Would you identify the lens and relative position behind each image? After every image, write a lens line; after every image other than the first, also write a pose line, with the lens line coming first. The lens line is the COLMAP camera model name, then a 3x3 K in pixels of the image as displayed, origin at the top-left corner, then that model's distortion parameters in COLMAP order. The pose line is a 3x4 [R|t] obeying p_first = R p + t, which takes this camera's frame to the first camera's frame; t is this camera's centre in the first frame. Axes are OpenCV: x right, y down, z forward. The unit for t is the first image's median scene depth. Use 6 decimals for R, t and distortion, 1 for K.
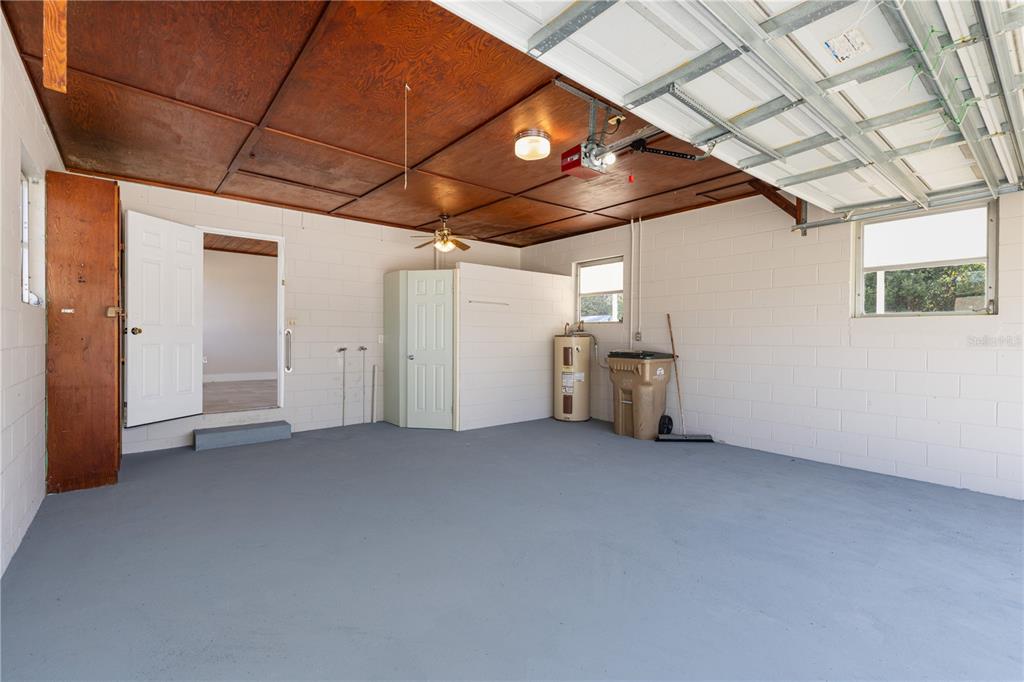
lens RADIAL K [[461.2, 0, 510.3], [0, 461.2, 340.9], [0, 0, 1]] dist [0.004838, -0.000035]
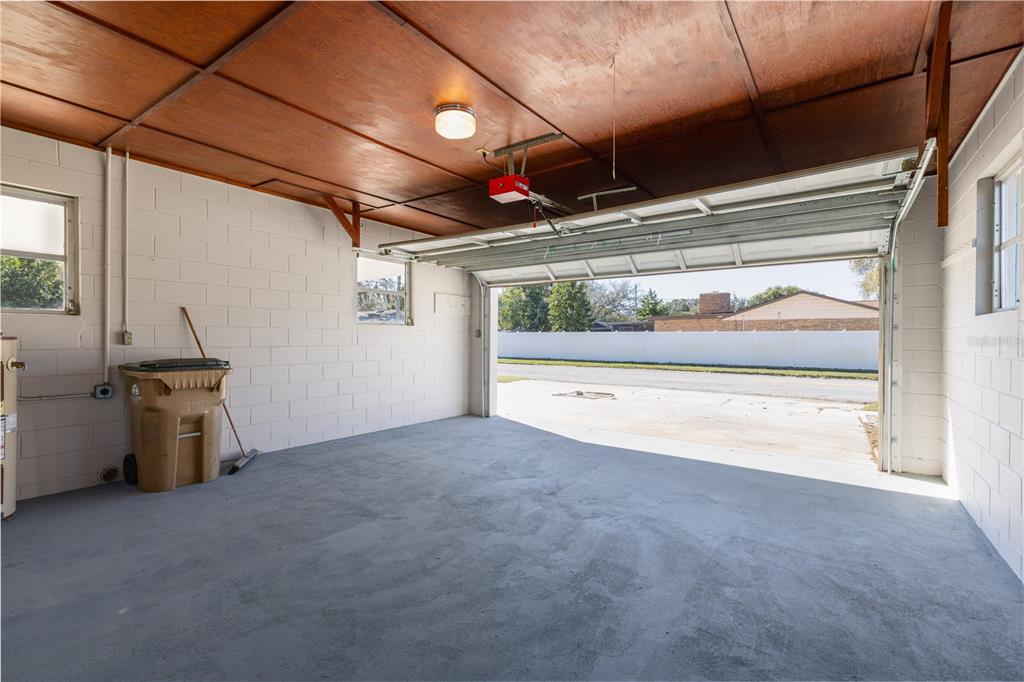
lens RADIAL K [[461.2, 0, 510.3], [0, 461.2, 340.9], [0, 0, 1]] dist [0.004838, -0.000035]
pose [[-0.272195, -0.012909, 0.962156, -0.526316], [-0.000904, 0.999913, 0.013159, -0.015479], [-0.962242, 0.002712, -0.272183, 0.725530]]
